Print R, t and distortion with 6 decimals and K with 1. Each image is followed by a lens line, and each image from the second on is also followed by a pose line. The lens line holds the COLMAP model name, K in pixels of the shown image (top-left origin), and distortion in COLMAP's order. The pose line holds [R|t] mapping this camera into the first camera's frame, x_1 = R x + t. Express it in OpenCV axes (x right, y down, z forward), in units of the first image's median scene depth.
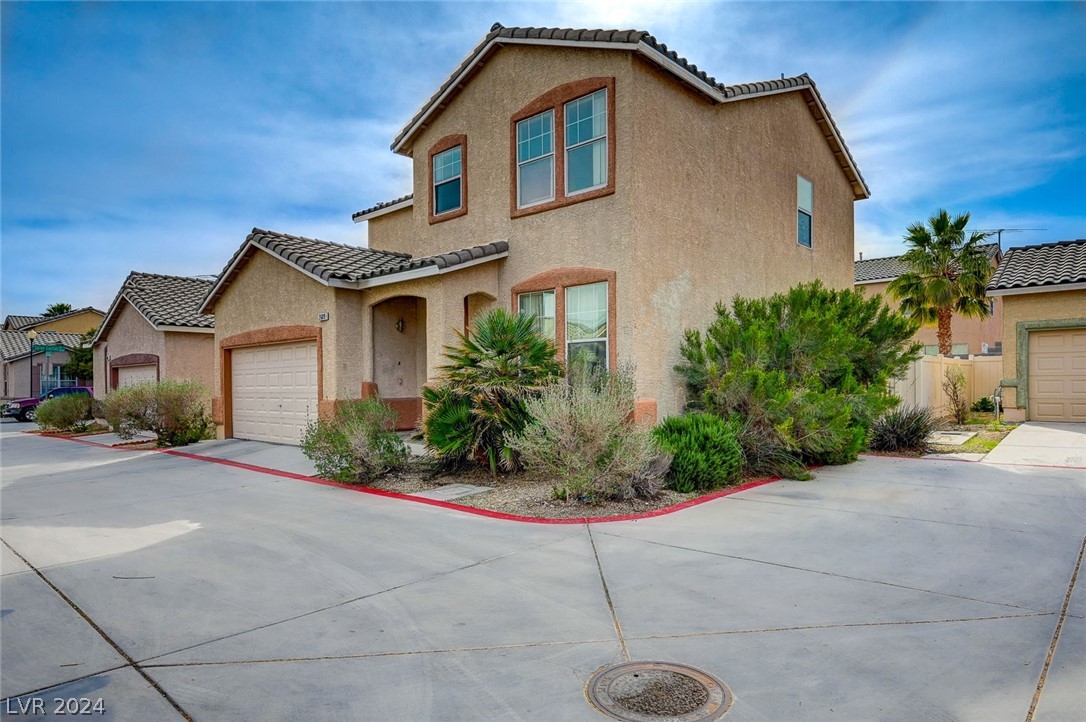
lens RADIAL K [[649.0, 0, 543.0], [0, 649.0, 367.9], [0, 0, 1]] dist [-0.003494, -0.000196]
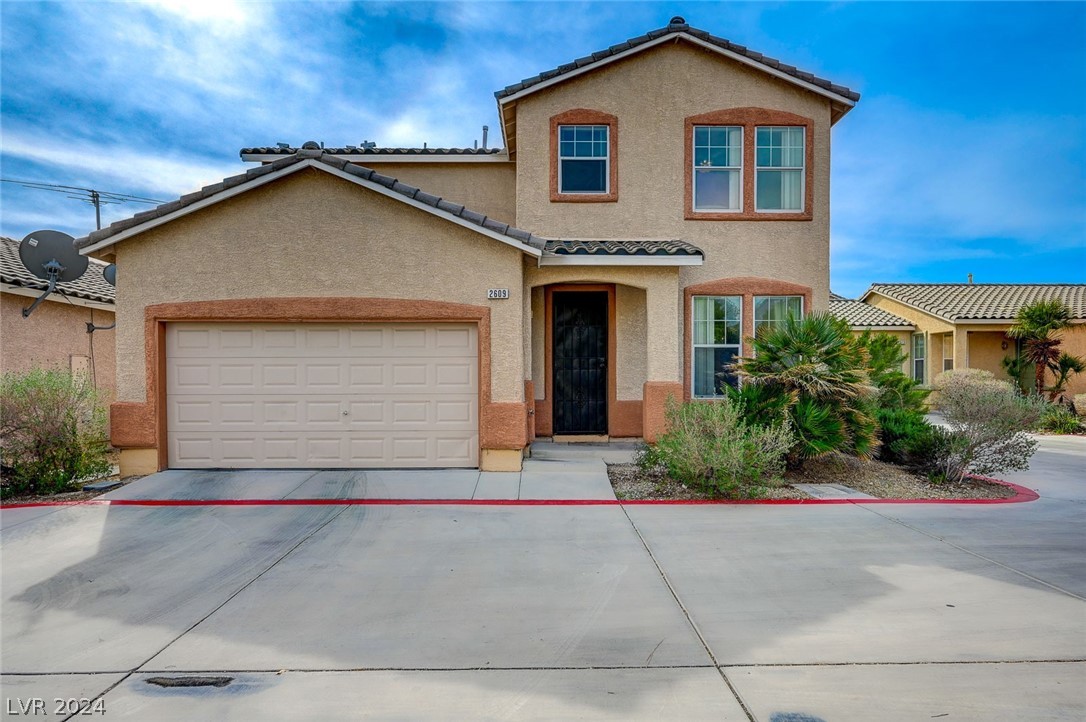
lens RADIAL K [[556.7, 0, 542.1], [0, 556.7, 365.5], [0, 0, 1]] dist [0.005926, 0.000202]
pose [[0.729938, 0.024025, 0.683091, -0.796959], [-0.027269, 0.999610, -0.006018, 0.007533], [-0.682970, -0.014234, 0.730308, 0.520614]]
